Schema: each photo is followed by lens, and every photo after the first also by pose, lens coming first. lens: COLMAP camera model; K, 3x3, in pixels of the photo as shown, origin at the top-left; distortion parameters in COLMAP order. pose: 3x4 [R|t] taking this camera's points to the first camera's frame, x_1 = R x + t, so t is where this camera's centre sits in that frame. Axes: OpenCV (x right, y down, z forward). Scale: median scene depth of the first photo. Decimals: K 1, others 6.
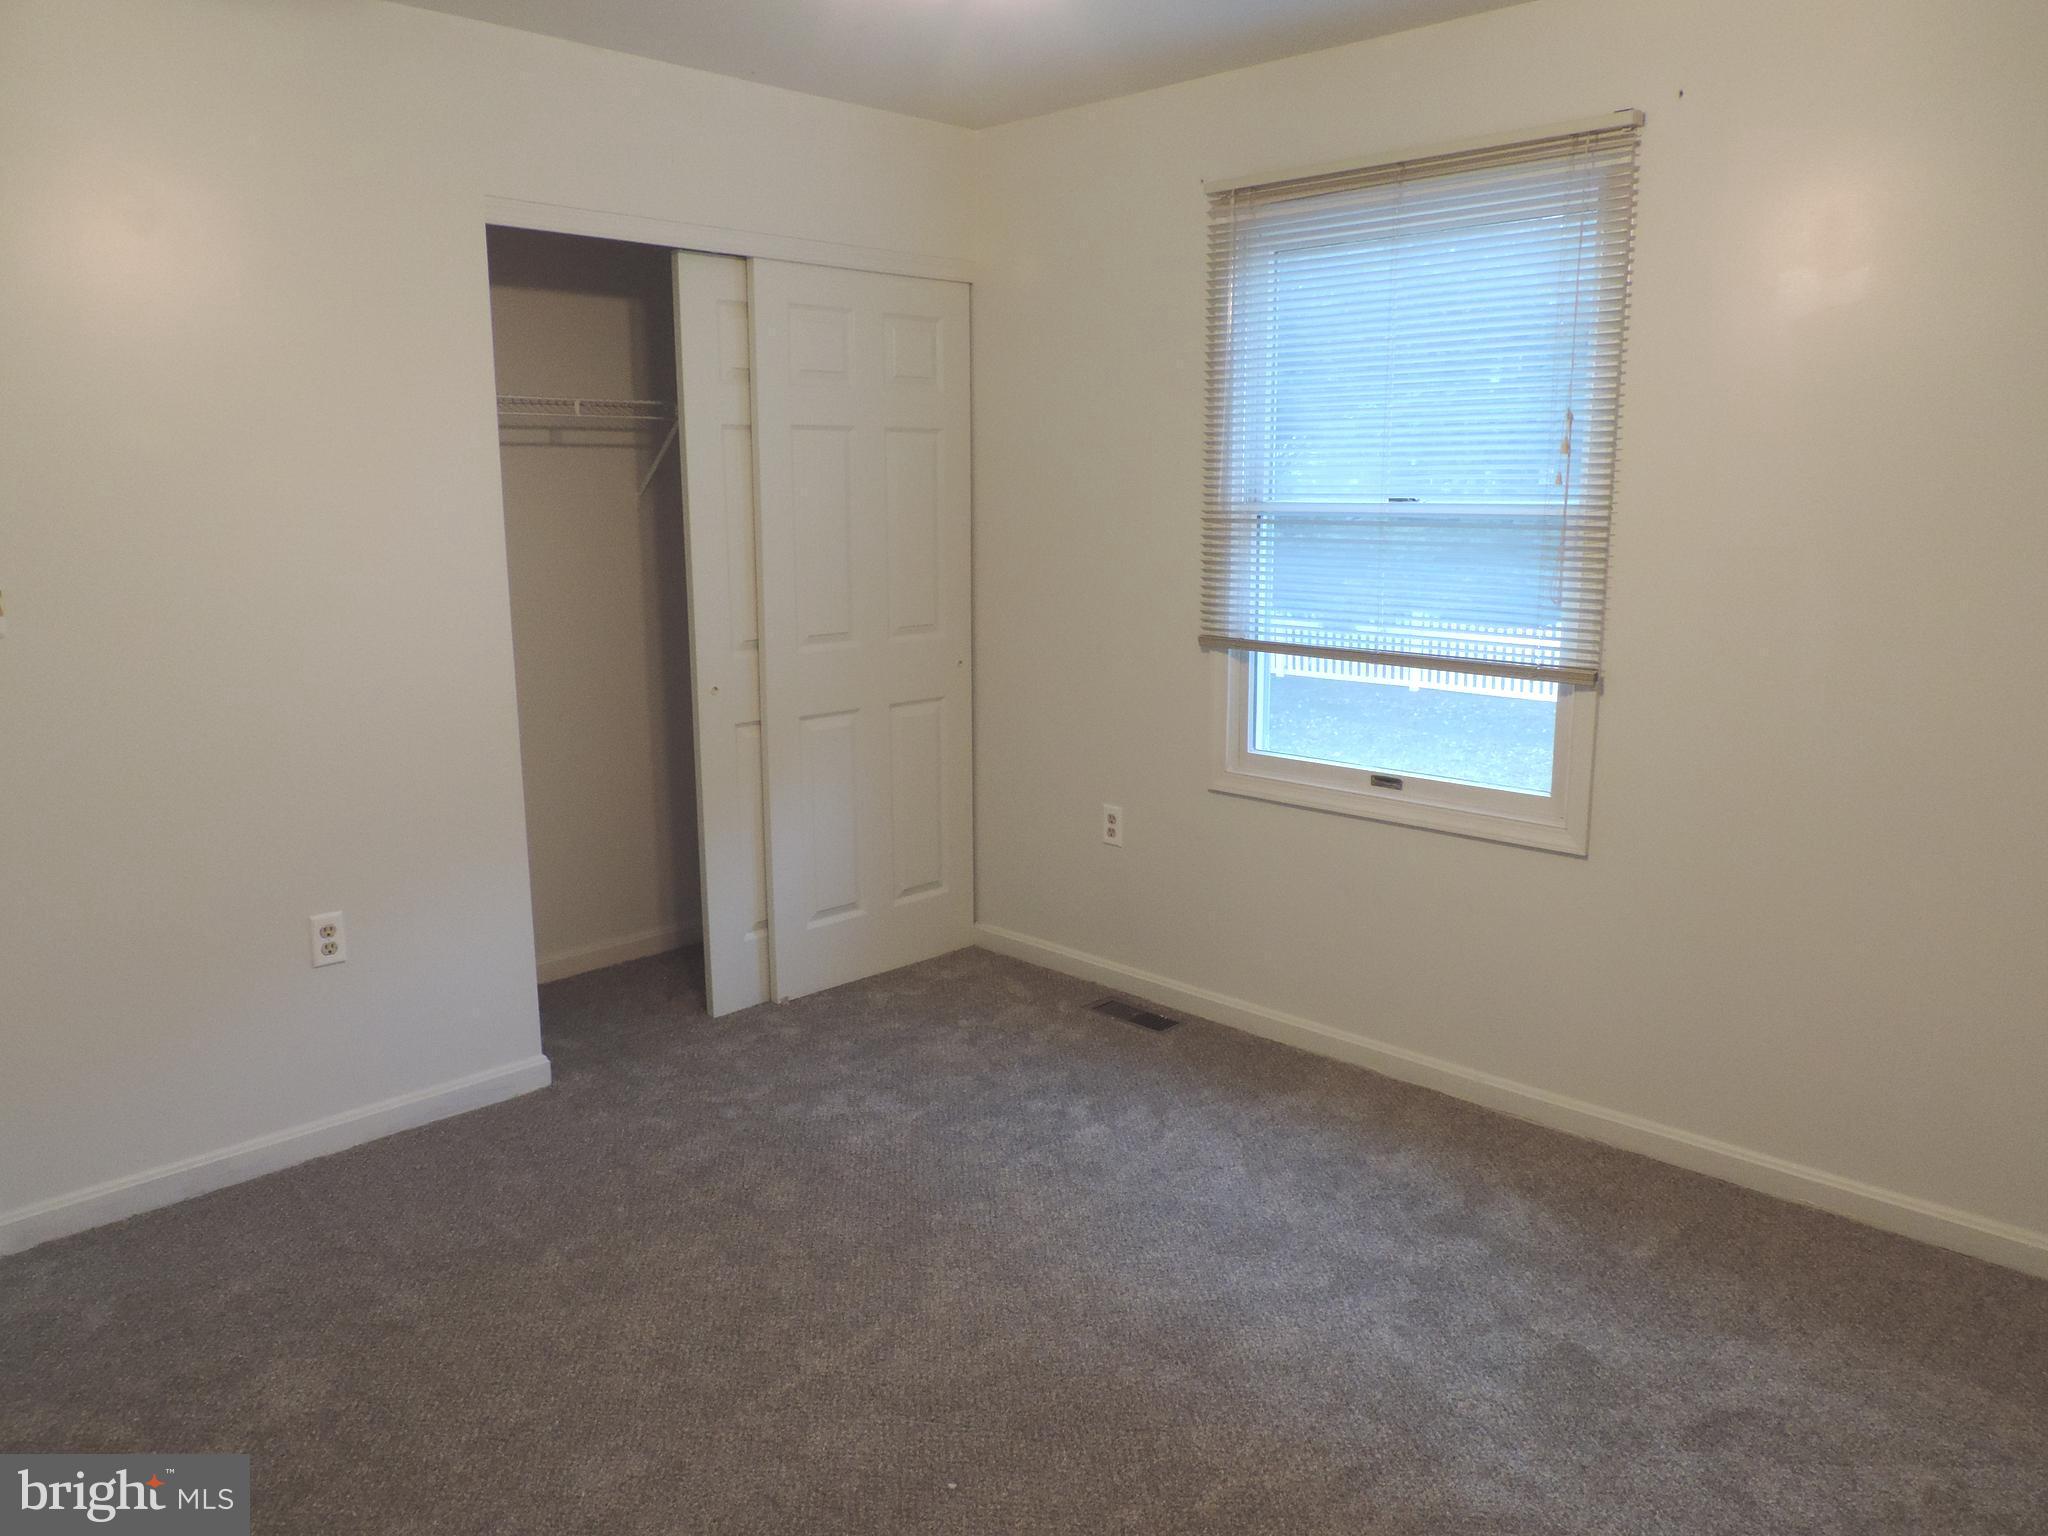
lens RADIAL K [[1459.5, 0, 1021.8], [0, 1459.5, 759.0], [0, 0, 1]] dist [-0.007012, -0.006467]
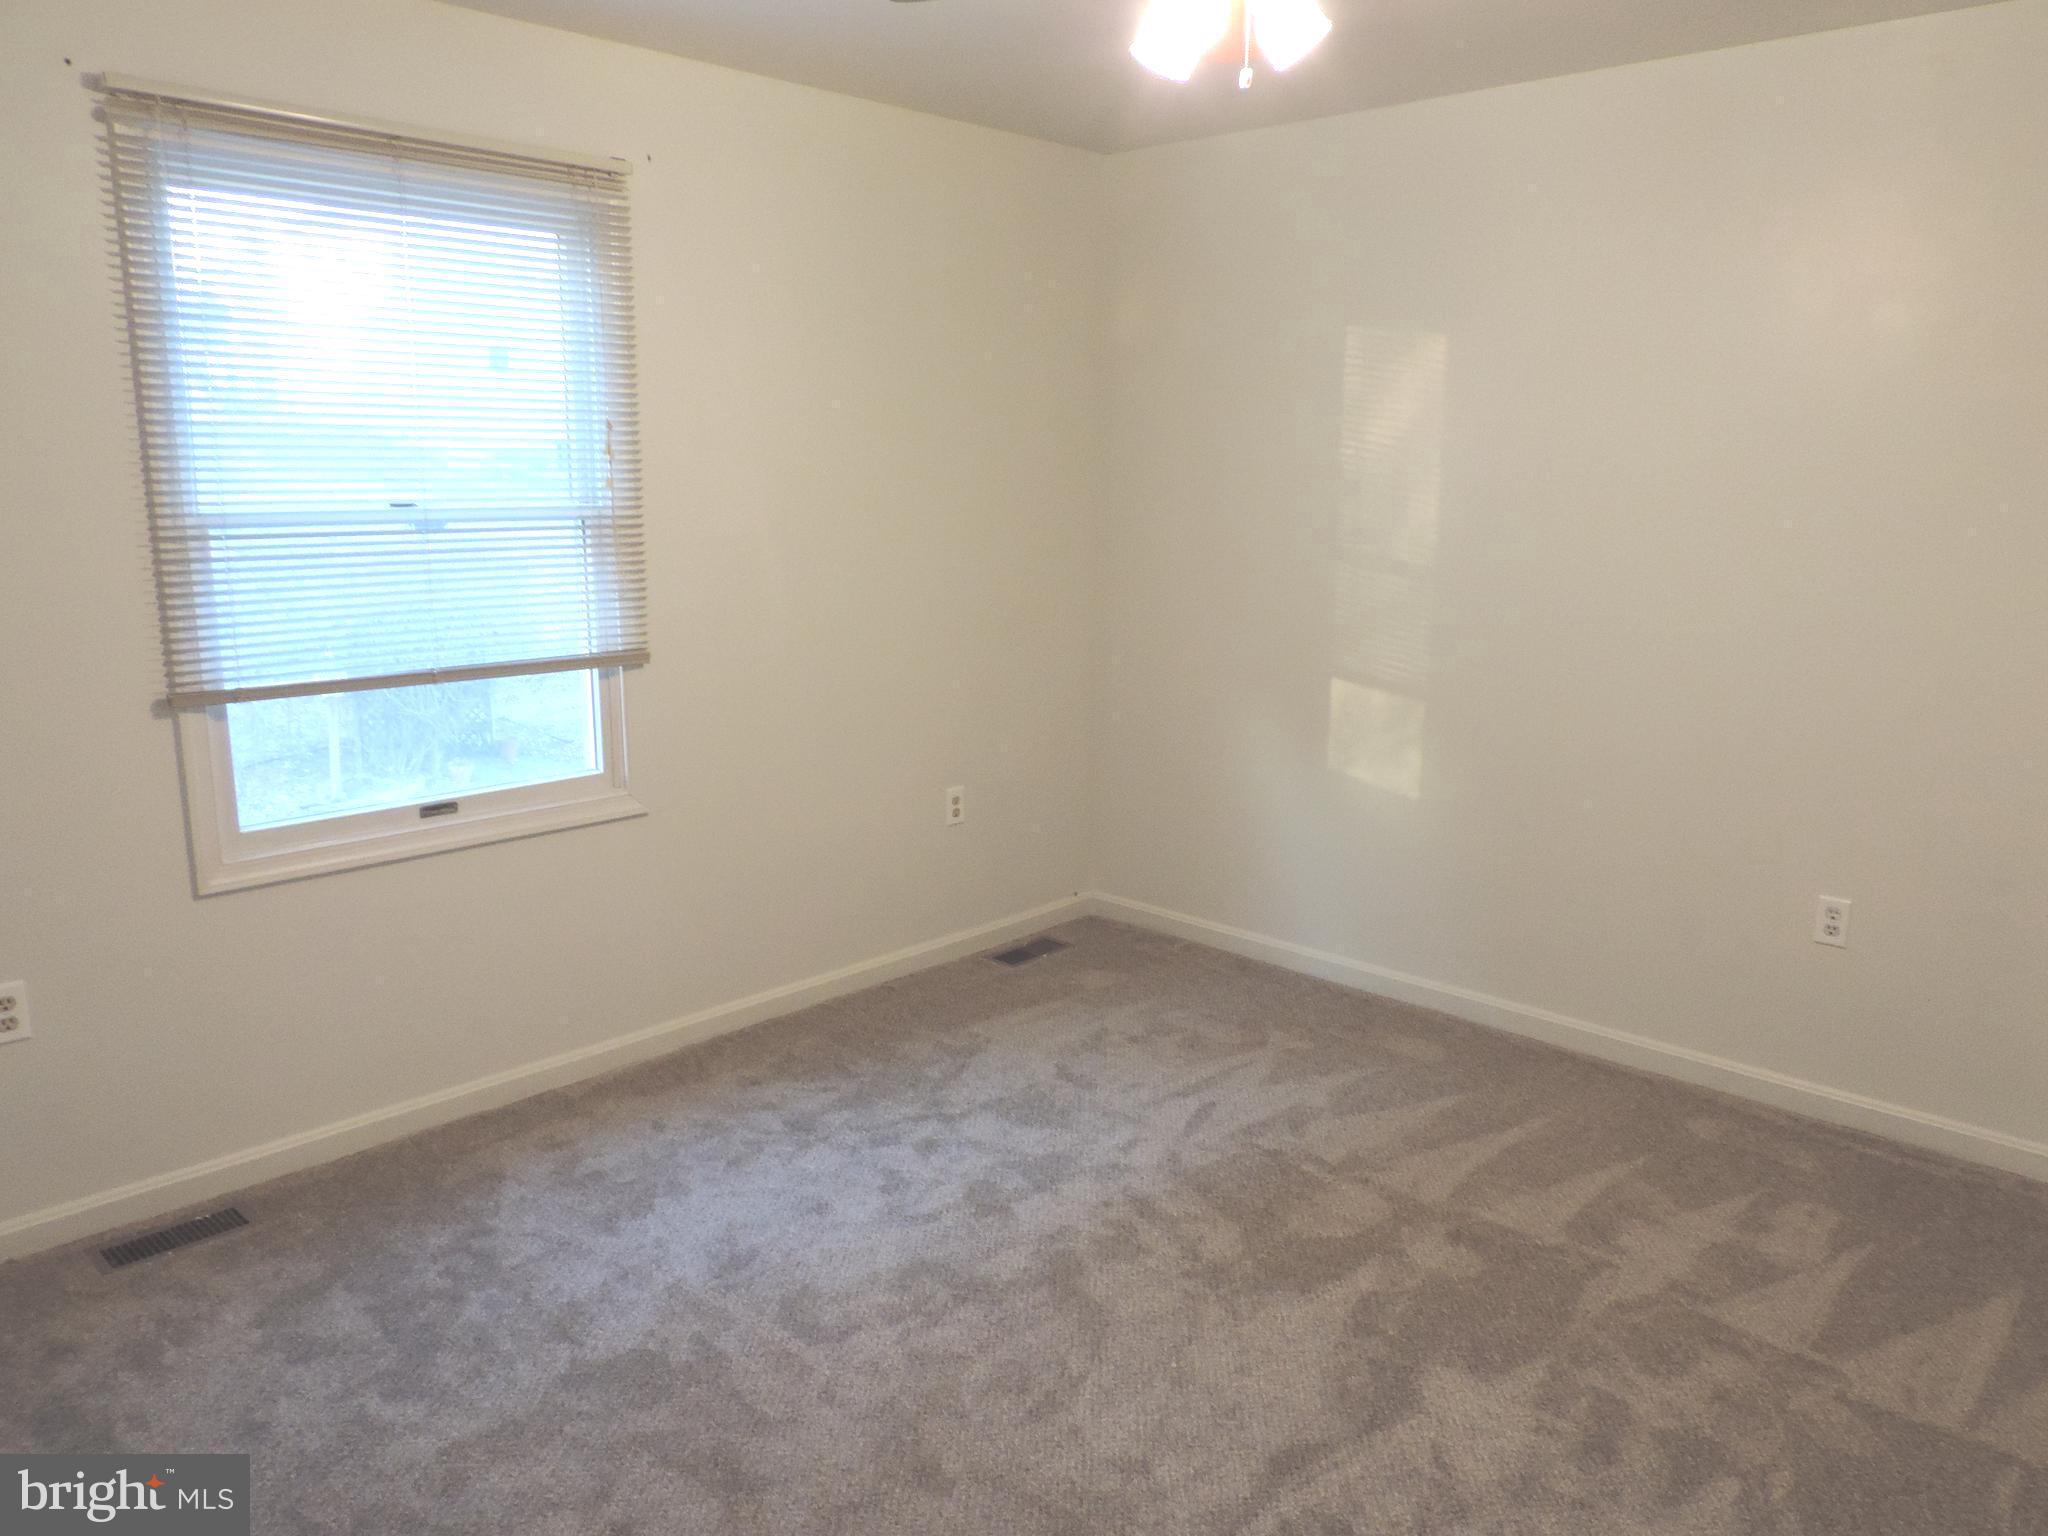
lens RADIAL K [[1459.5, 0, 1021.2], [0, 1459.5, 775.3], [0, 0, 1]] dist [-0.007012, -0.006467]
pose [[-0.004966, -0.199664, 0.979852, -0.709766], [0.185923, 0.962595, 0.197090, -0.129088], [-0.982552, 0.183156, 0.032342, 0.652330]]
